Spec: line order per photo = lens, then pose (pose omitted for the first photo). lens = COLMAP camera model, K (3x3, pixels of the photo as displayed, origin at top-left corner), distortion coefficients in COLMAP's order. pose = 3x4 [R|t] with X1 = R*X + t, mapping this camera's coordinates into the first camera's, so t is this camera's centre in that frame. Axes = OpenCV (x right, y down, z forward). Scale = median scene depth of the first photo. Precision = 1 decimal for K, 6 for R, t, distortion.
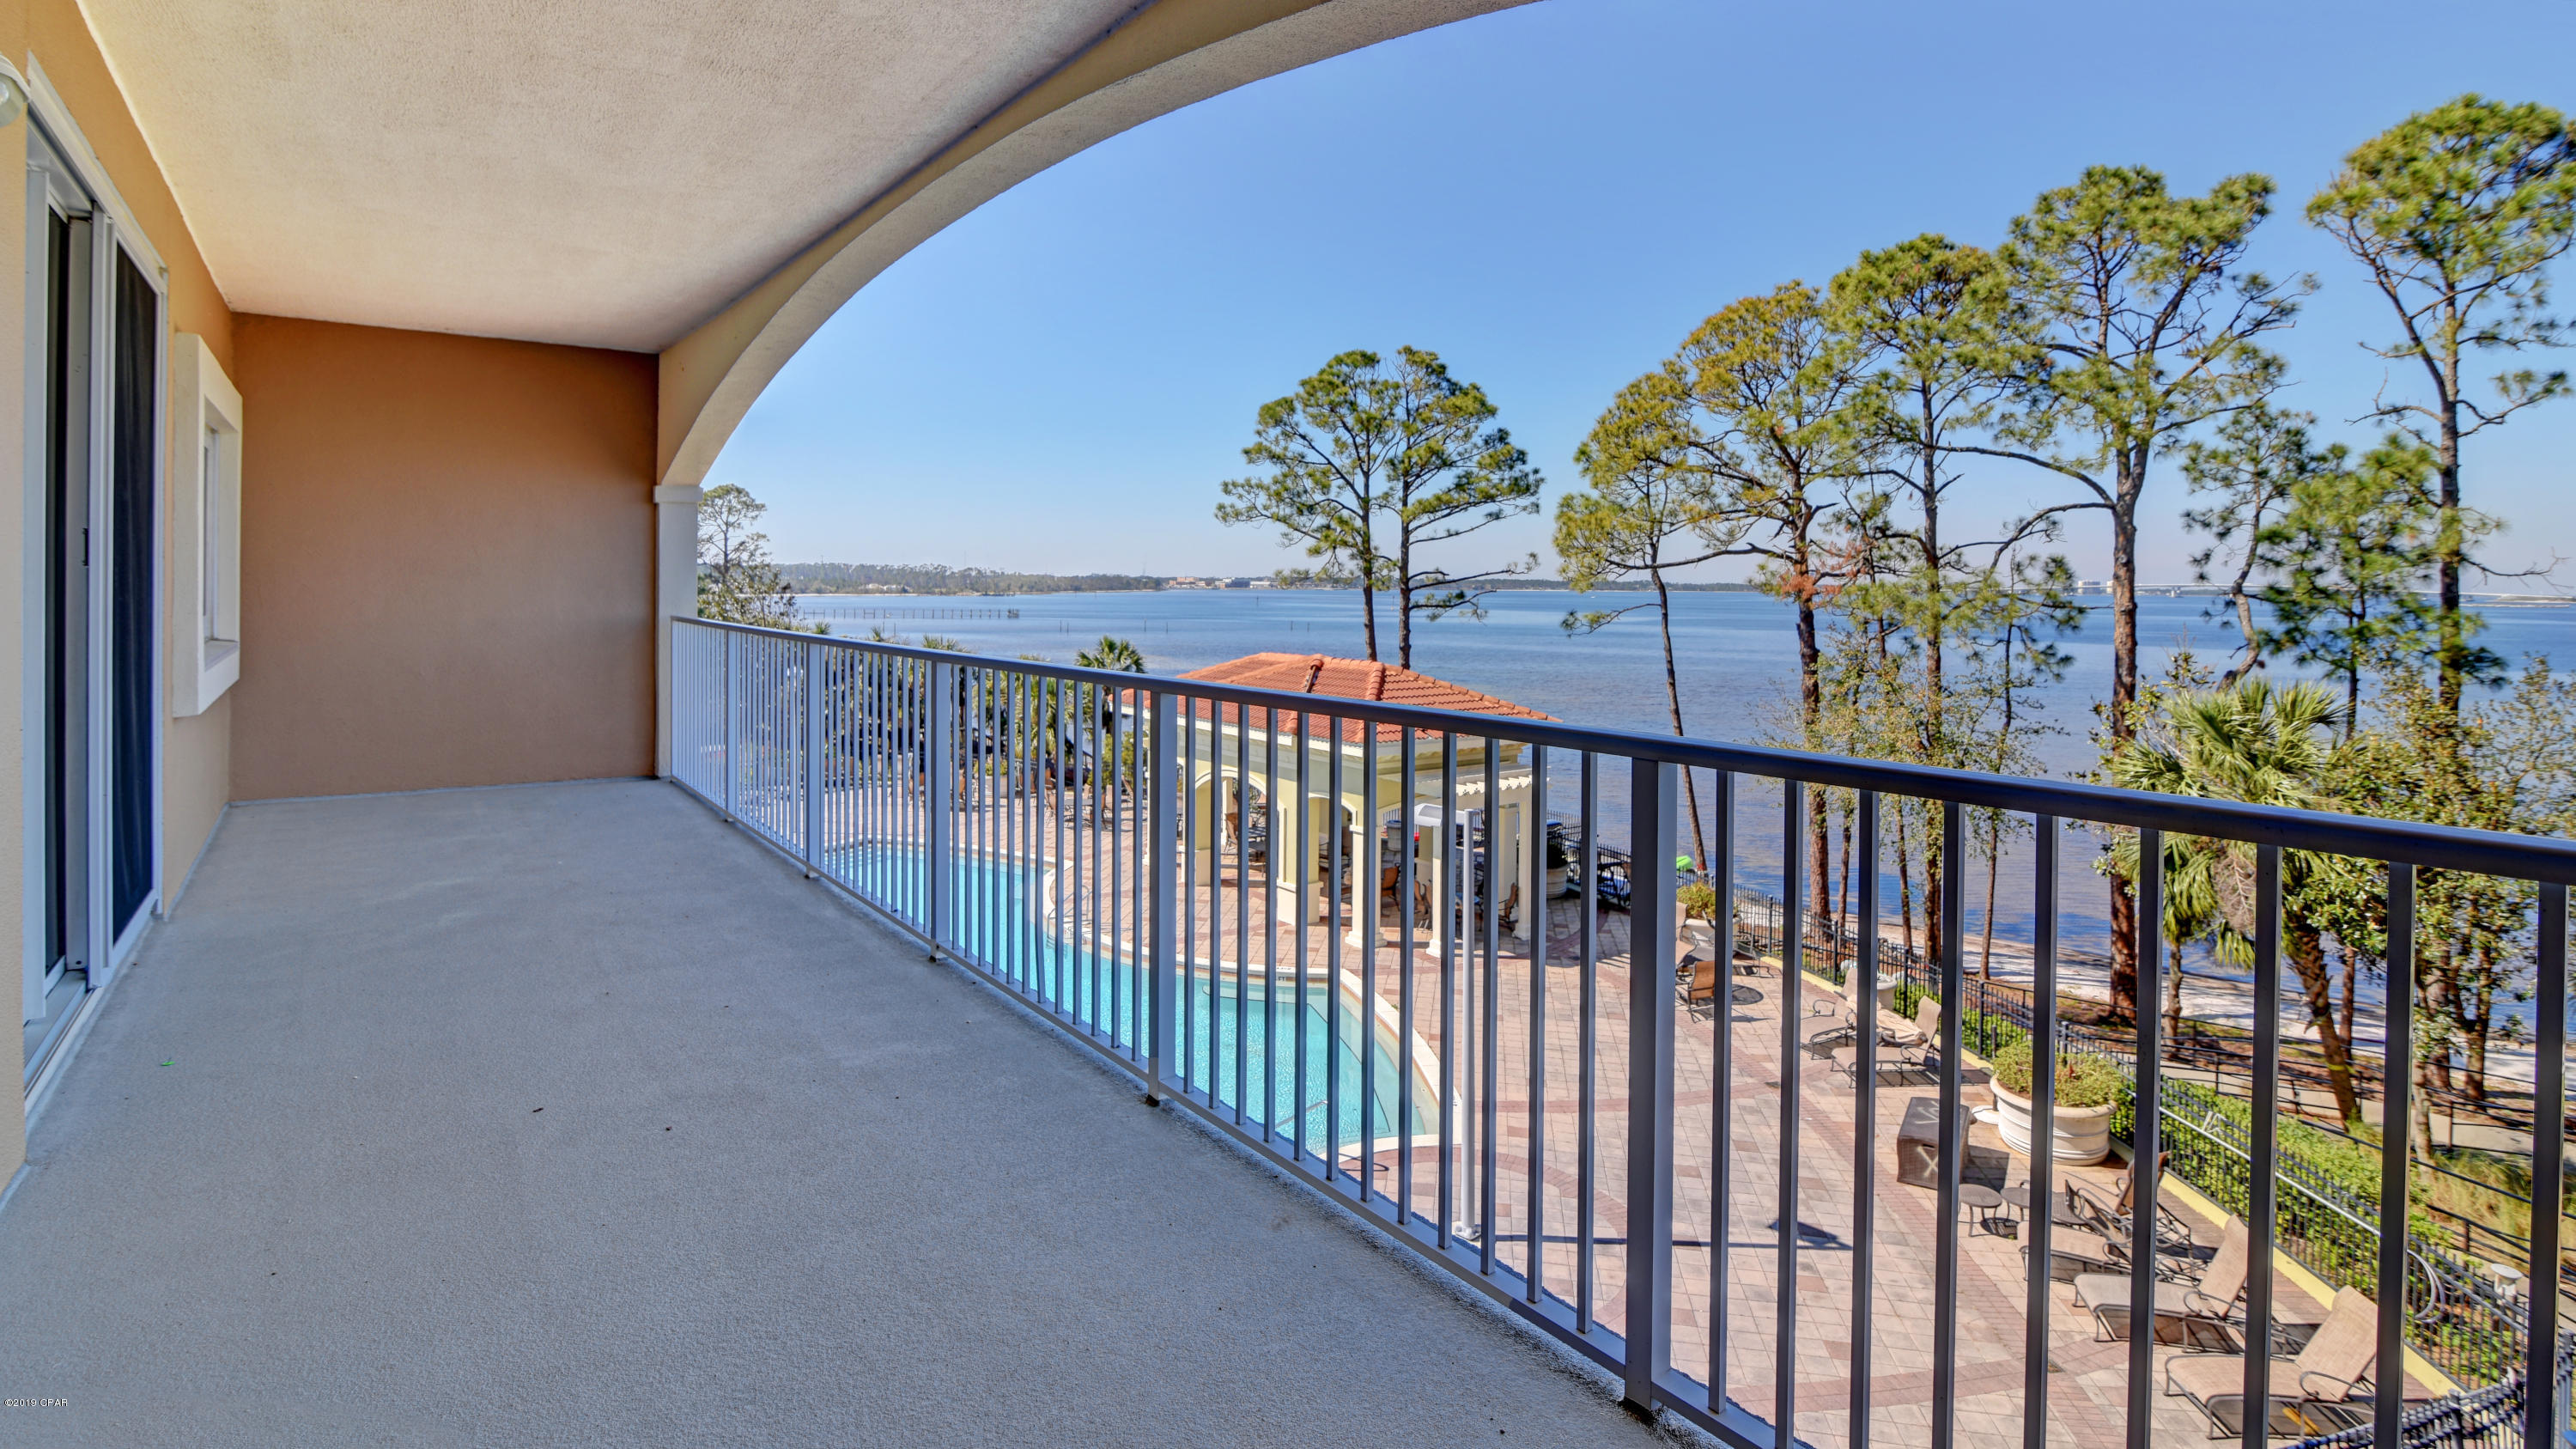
lens RADIAL K [[1235.1, 0, 1293.9], [0, 1235.1, 584.3], [0, 0, 1]] dist [-0.015889, 0.000397]
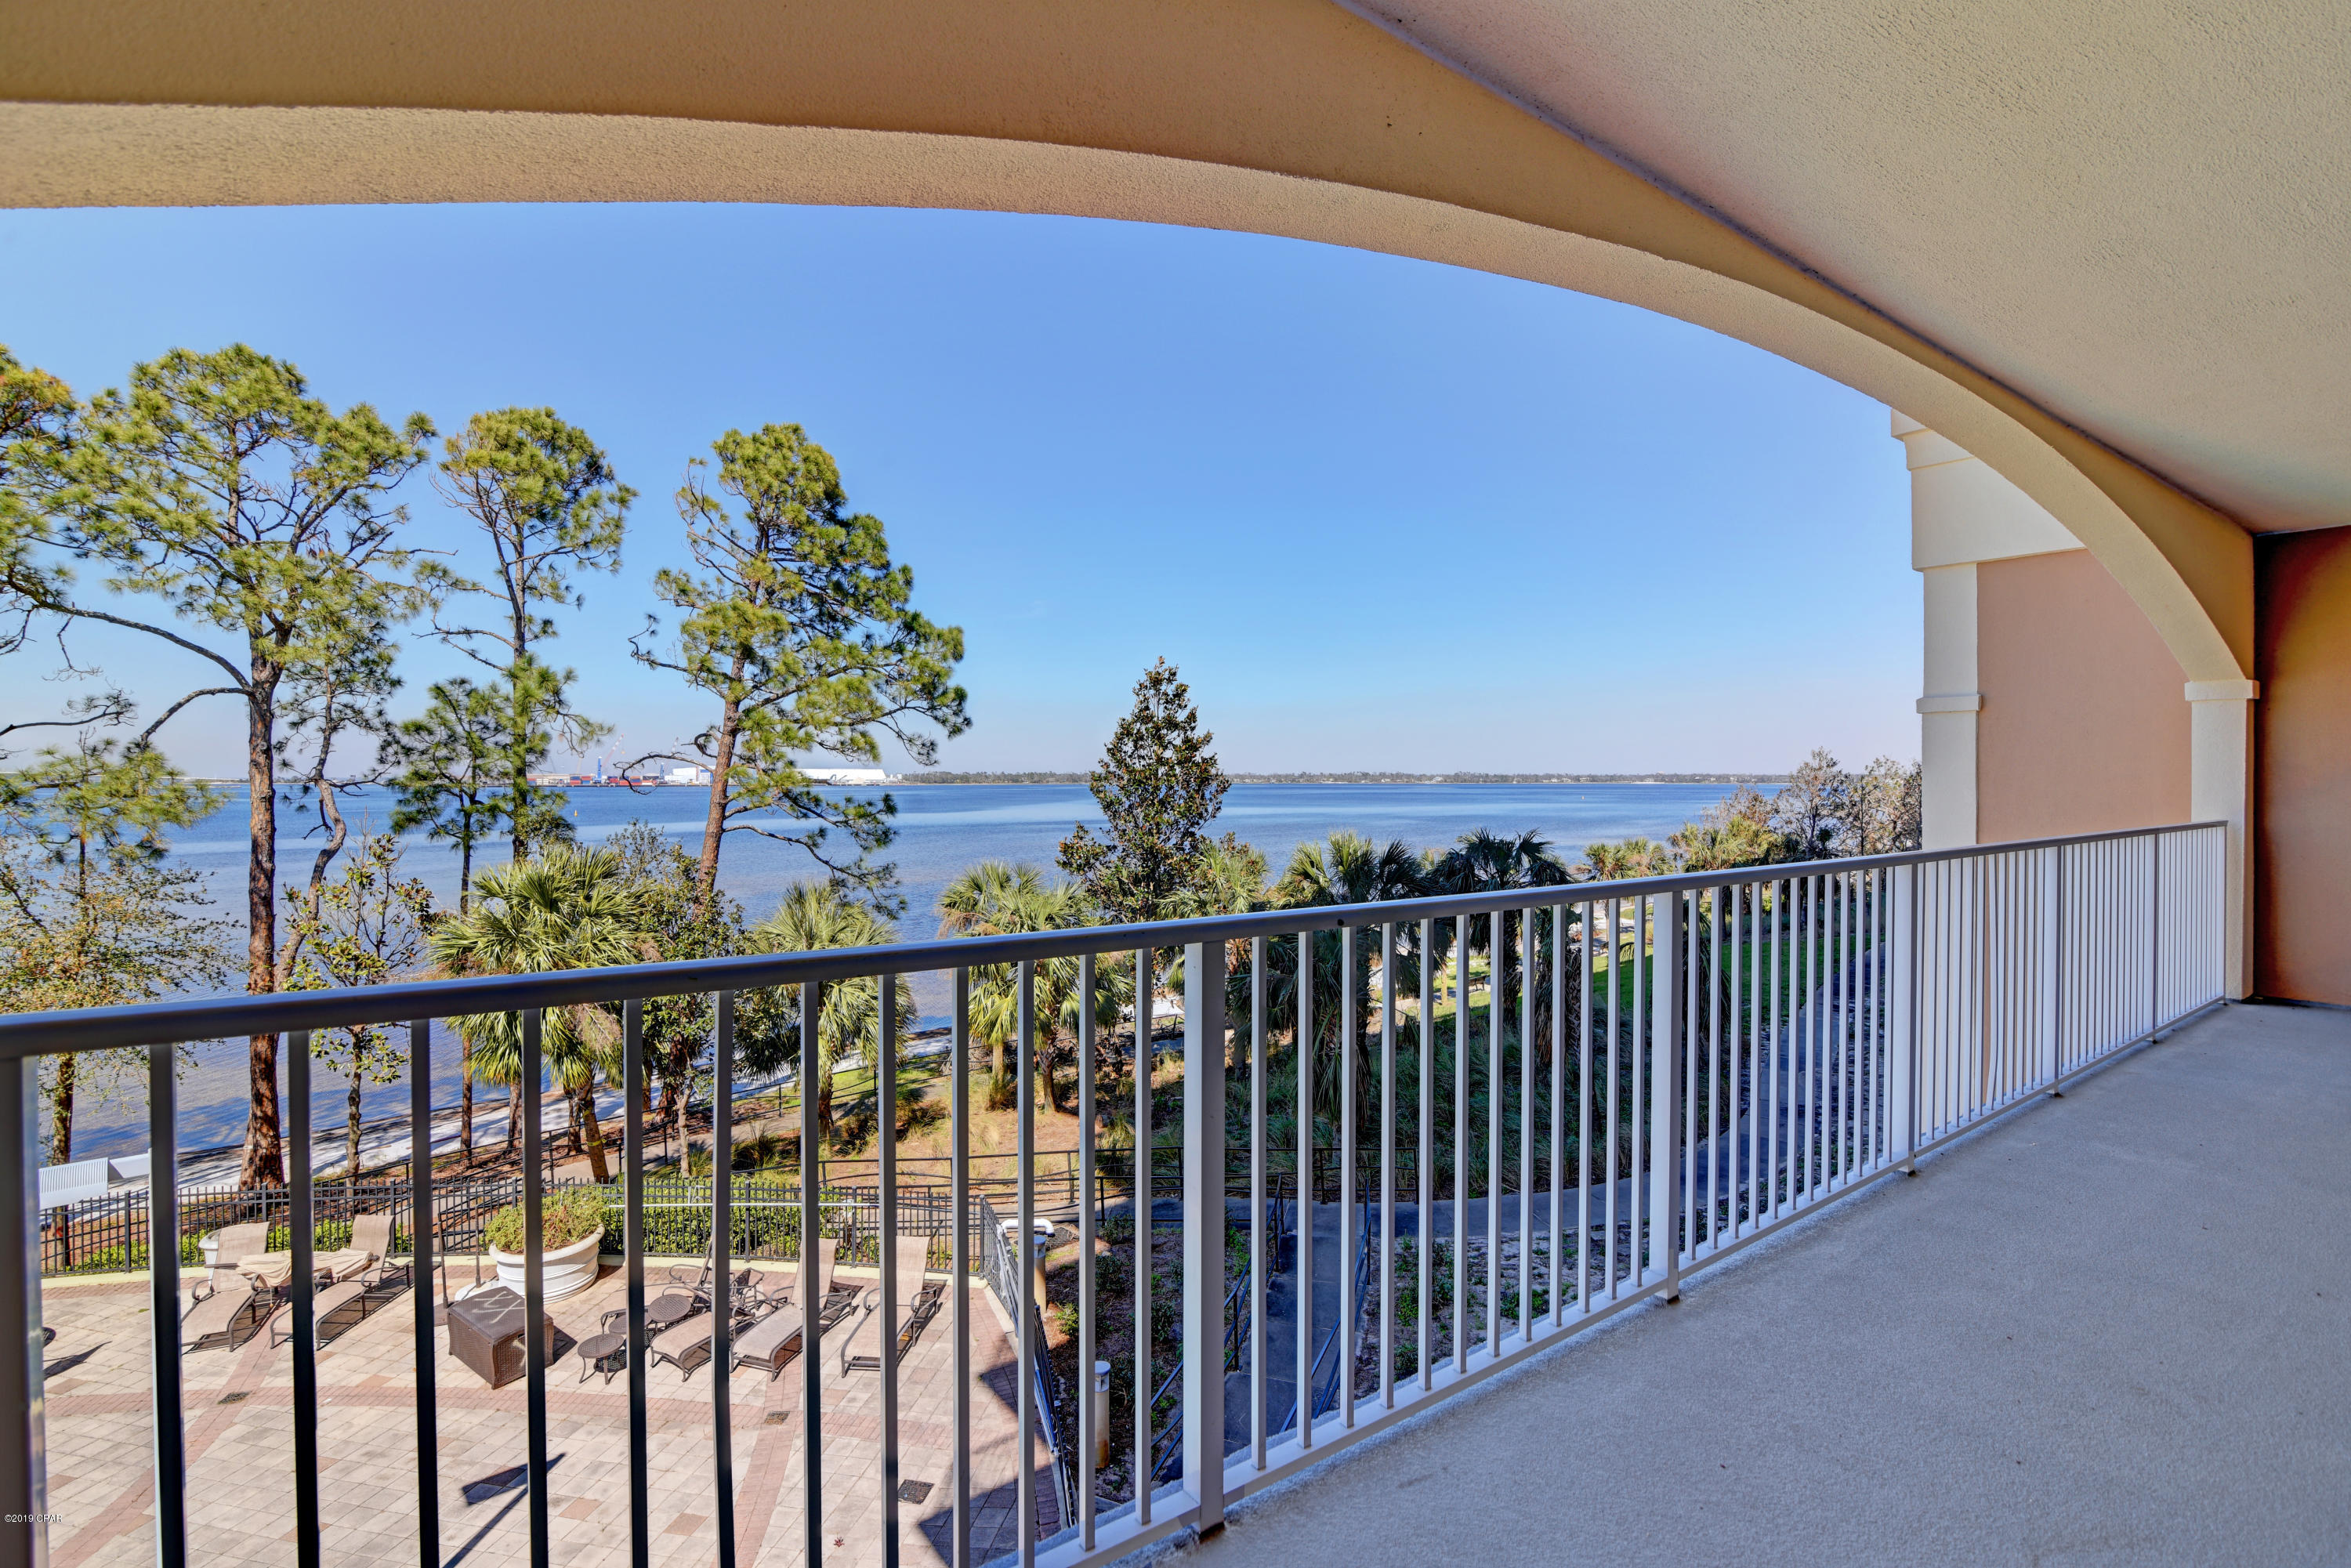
lens RADIAL K [[1073.1, 0, 1172.2], [0, 1073.1, 776.7], [0, 0, 1]] dist [-0.016569, 0.001085]
pose [[0.033857, -0.010333, 0.999373, -0.163233], [0.002703, 0.999944, 0.010248, -0.002420], [-0.999423, 0.002355, 0.033883, 0.219629]]
